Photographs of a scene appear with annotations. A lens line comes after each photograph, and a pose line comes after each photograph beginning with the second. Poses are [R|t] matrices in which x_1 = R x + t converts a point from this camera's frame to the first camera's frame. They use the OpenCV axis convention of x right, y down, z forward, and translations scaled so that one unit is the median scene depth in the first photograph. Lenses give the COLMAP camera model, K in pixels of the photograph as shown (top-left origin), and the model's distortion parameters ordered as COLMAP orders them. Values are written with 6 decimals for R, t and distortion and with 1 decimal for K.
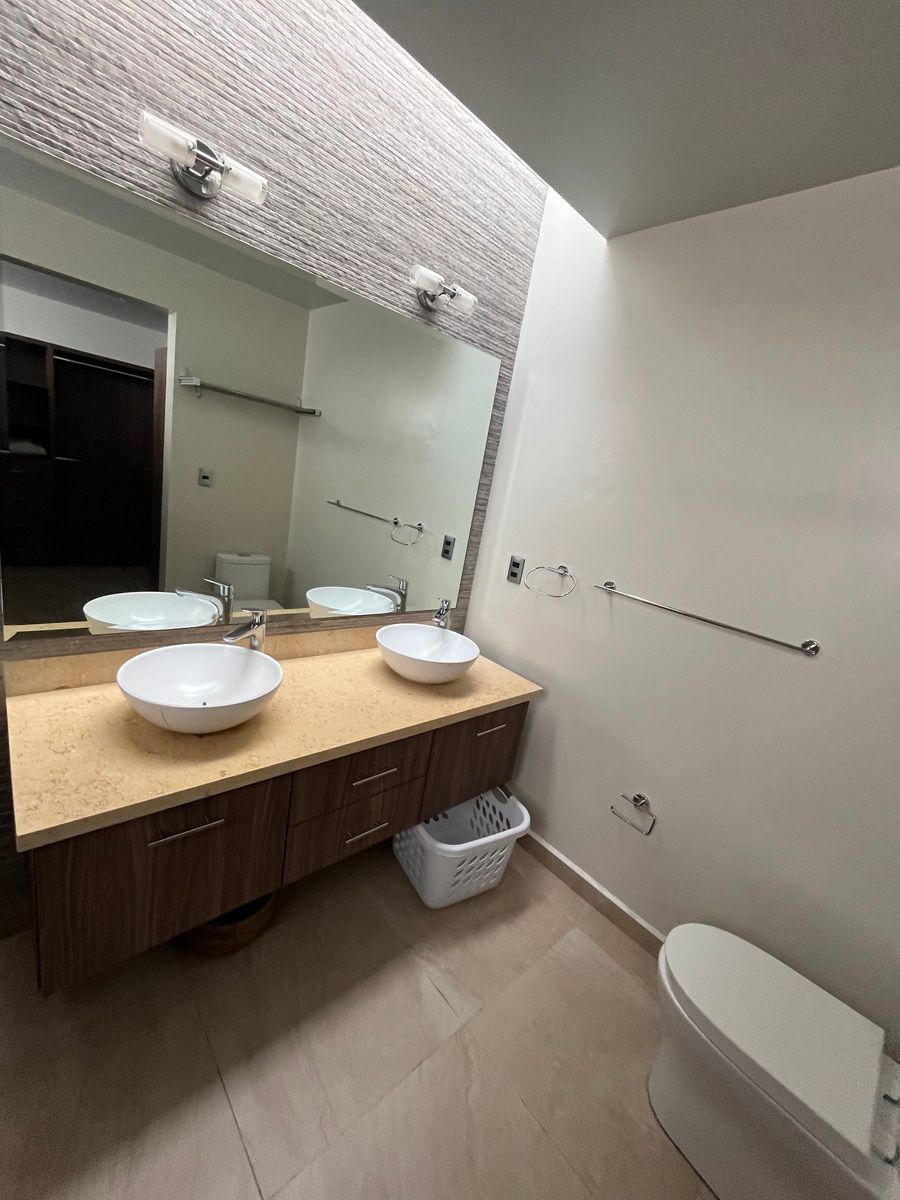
lens RADIAL K [[485.3, 0, 449.9], [0, 485.3, 596.7], [0, 0, 1]] dist [-0.002057, -0.000729]
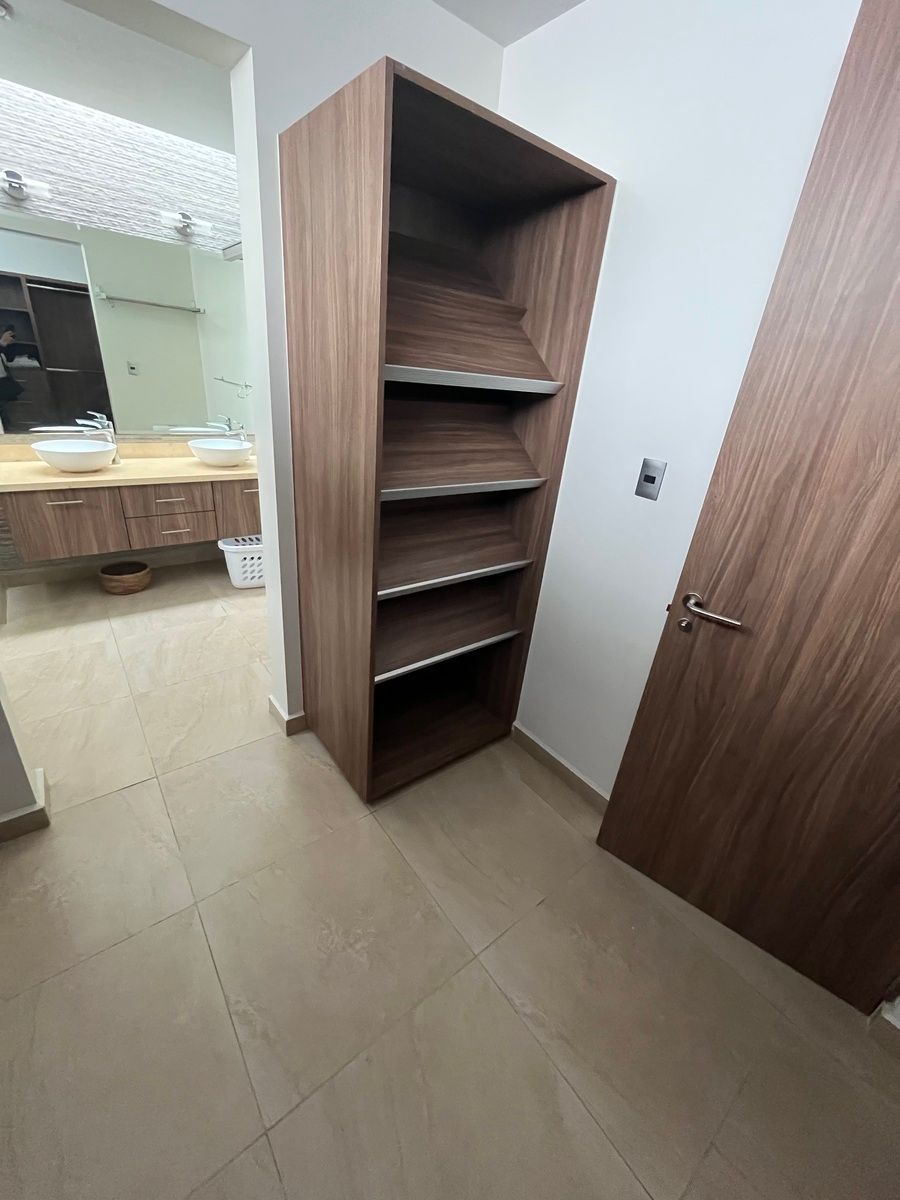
lens RADIAL K [[485.3, 0, 451.0], [0, 485.3, 597.6], [0, 0, 1]] dist [-0.002057, -0.000729]
pose [[0.994150, -0.042423, -0.099327, 1.059151], [0.060111, 0.981368, 0.182493, 0.415723], [0.089735, -0.187396, 0.978177, -0.850799]]
